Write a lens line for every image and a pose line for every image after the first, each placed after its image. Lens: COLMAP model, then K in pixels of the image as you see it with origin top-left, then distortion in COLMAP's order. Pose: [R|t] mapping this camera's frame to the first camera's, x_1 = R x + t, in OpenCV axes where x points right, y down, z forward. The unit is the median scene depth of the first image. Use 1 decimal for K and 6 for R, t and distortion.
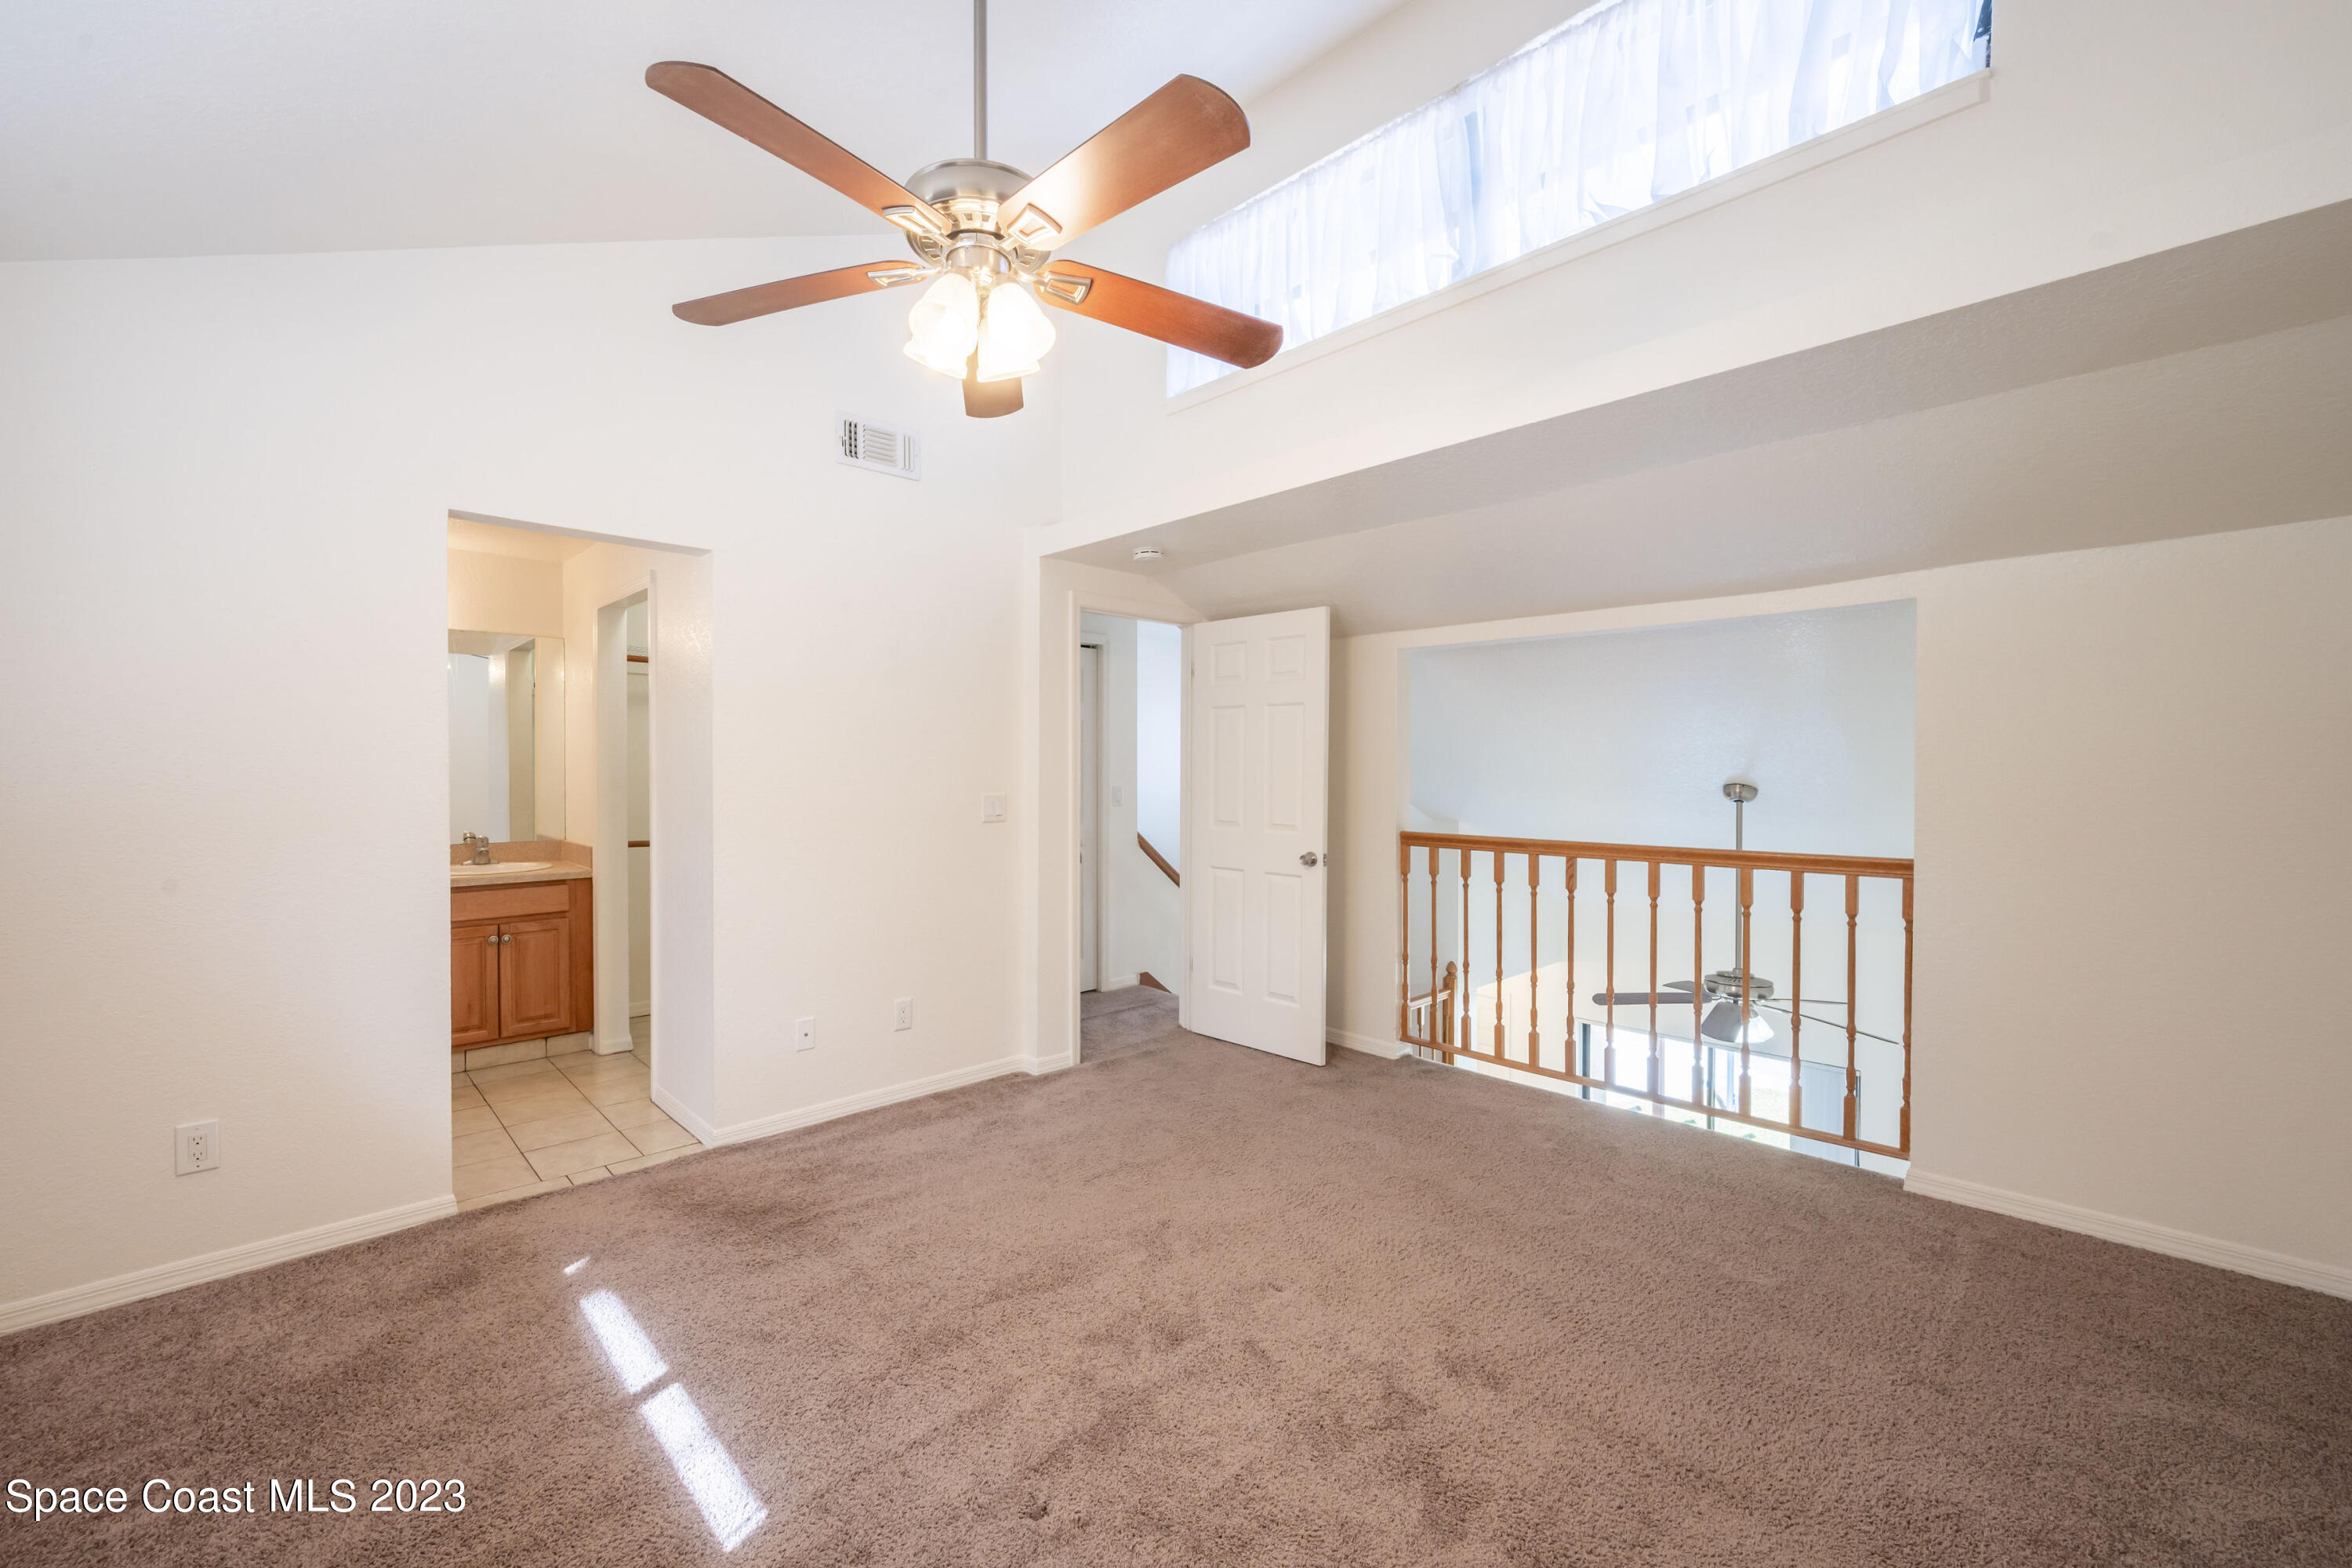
lens RADIAL K [[966.0, 0, 1107.1], [0, 966.0, 778.9], [0, 0, 1]] dist [-0.000764, 0.000198]
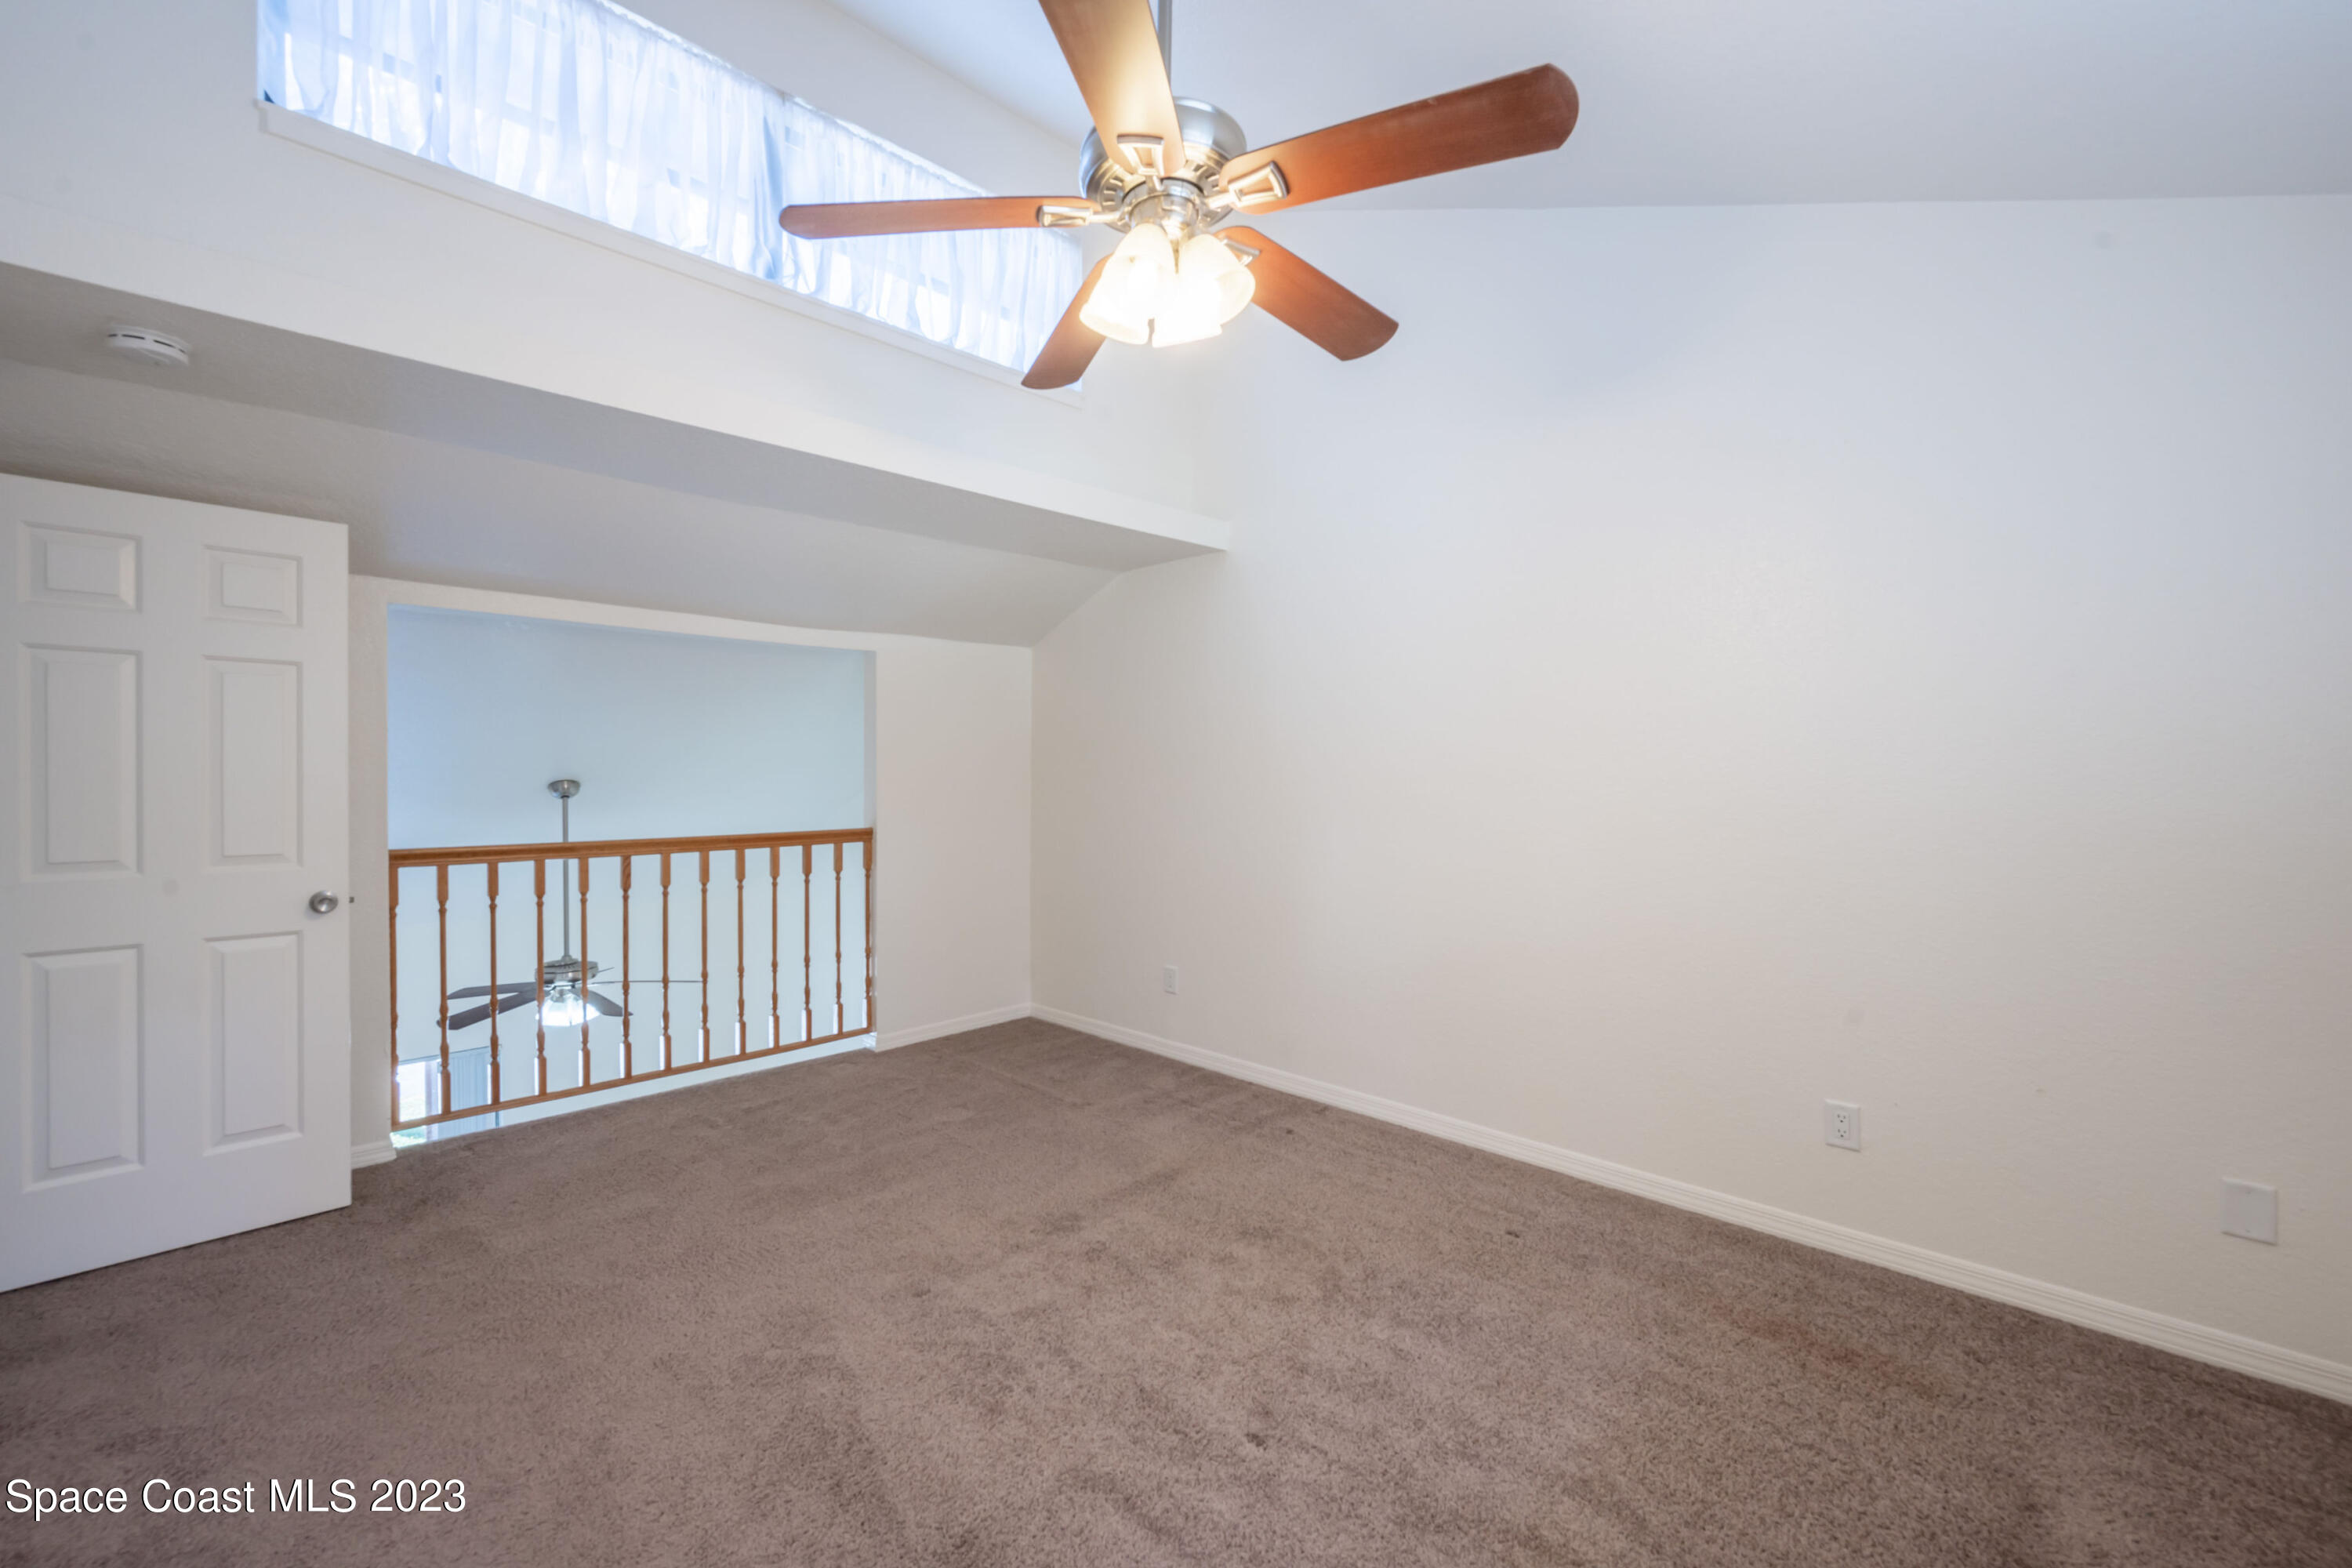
lens RADIAL K [[837.3, 0, 1221.7], [0, 837.3, 785.5], [0, 0, 1]] dist [-0.001639, 0.000157]
pose [[-0.015355, -0.020695, 0.999668, -0.422015], [0.005598, 0.999768, 0.020783, -0.006031], [-0.999866, 0.005916, -0.015236, 0.441633]]
